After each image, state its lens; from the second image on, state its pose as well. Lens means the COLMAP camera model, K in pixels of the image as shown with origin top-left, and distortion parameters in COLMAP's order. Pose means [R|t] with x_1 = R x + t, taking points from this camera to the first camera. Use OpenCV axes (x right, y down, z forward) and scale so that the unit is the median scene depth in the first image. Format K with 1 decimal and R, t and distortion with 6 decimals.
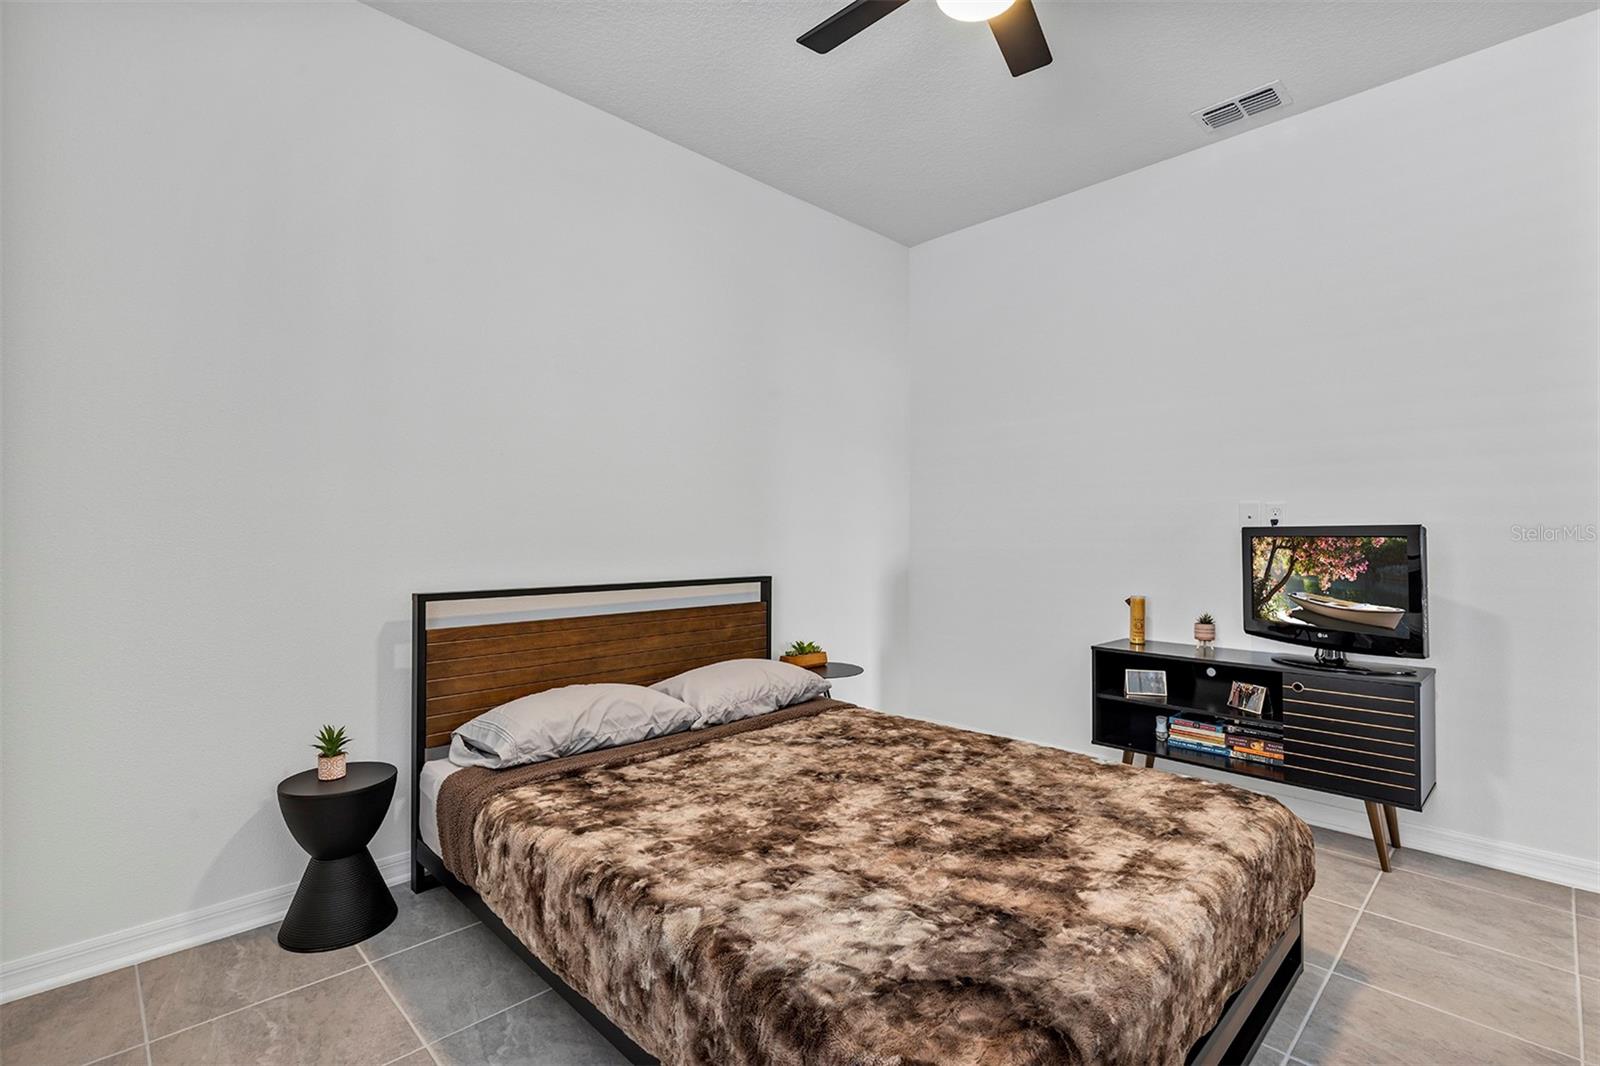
lens RADIAL K [[741.4, 0, 786.8], [0, 741.4, 535.4], [0, 0, 1]] dist [0.001237, 0.000113]
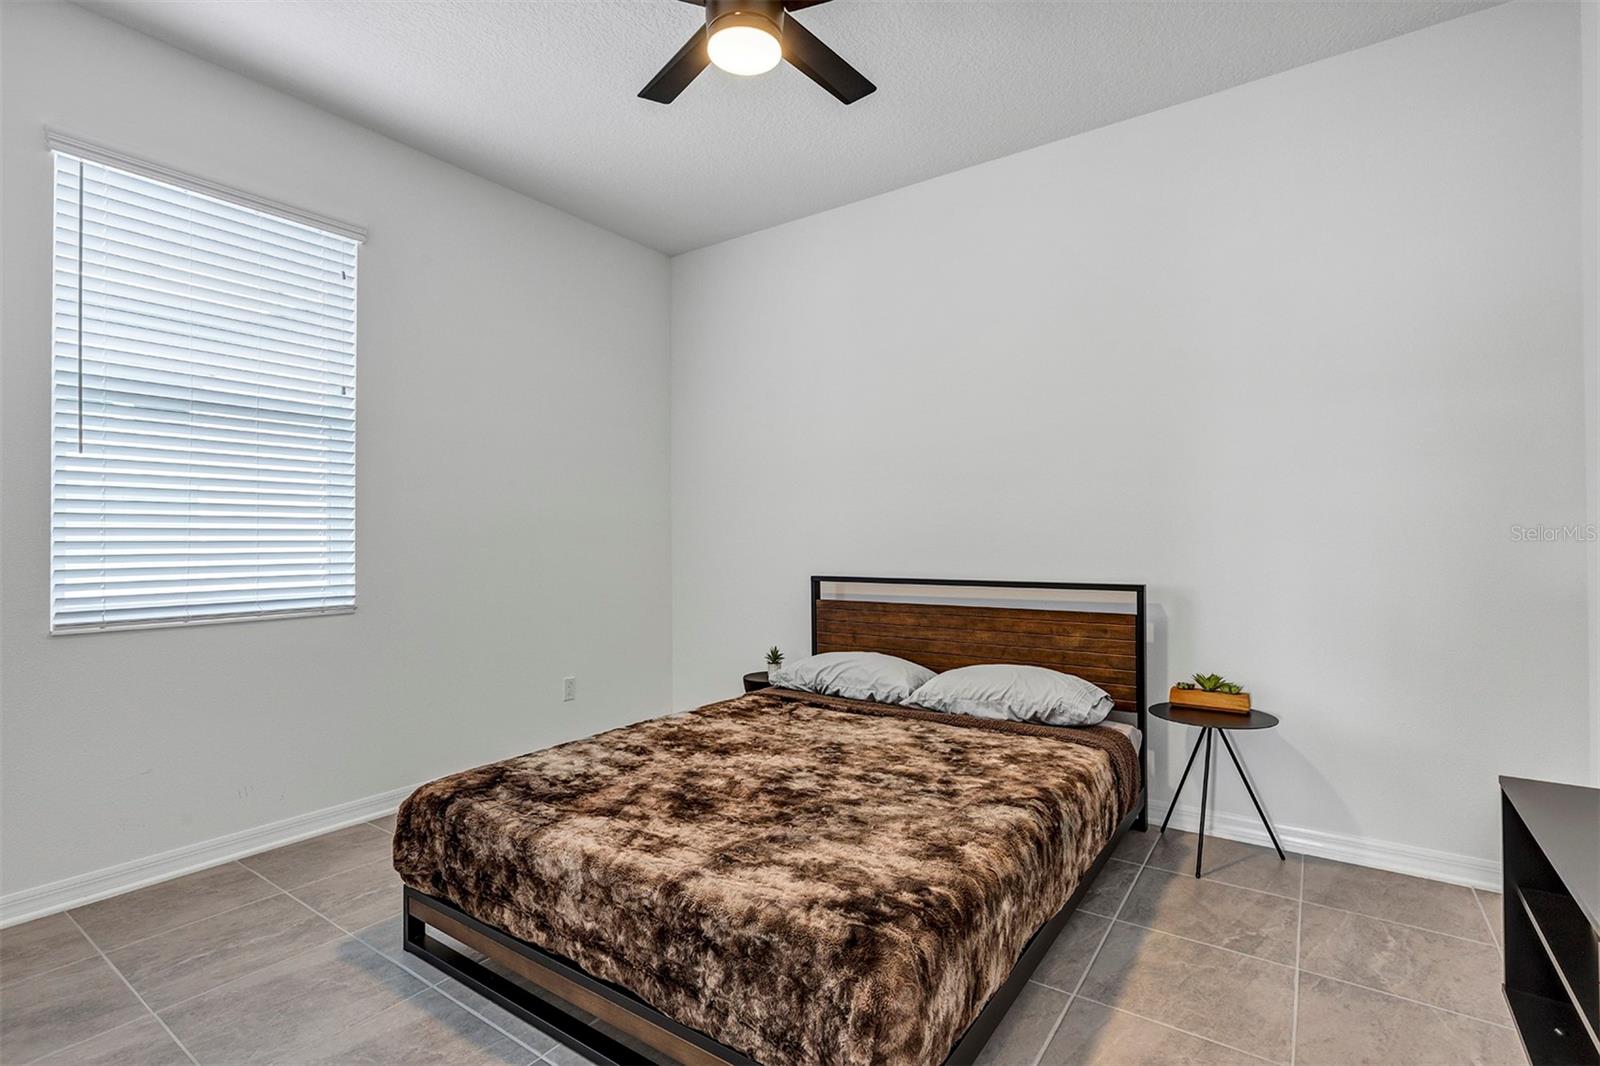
lens RADIAL K [[741.4, 0, 787.3], [0, 741.4, 534.3], [0, 0, 1]] dist [0.001237, 0.000113]
pose [[0.180320, -0.010181, -0.983555, 1.222123], [0.006934, 0.999935, -0.009079, 0.004586], [0.983584, -0.005182, 0.180379, 0.766311]]
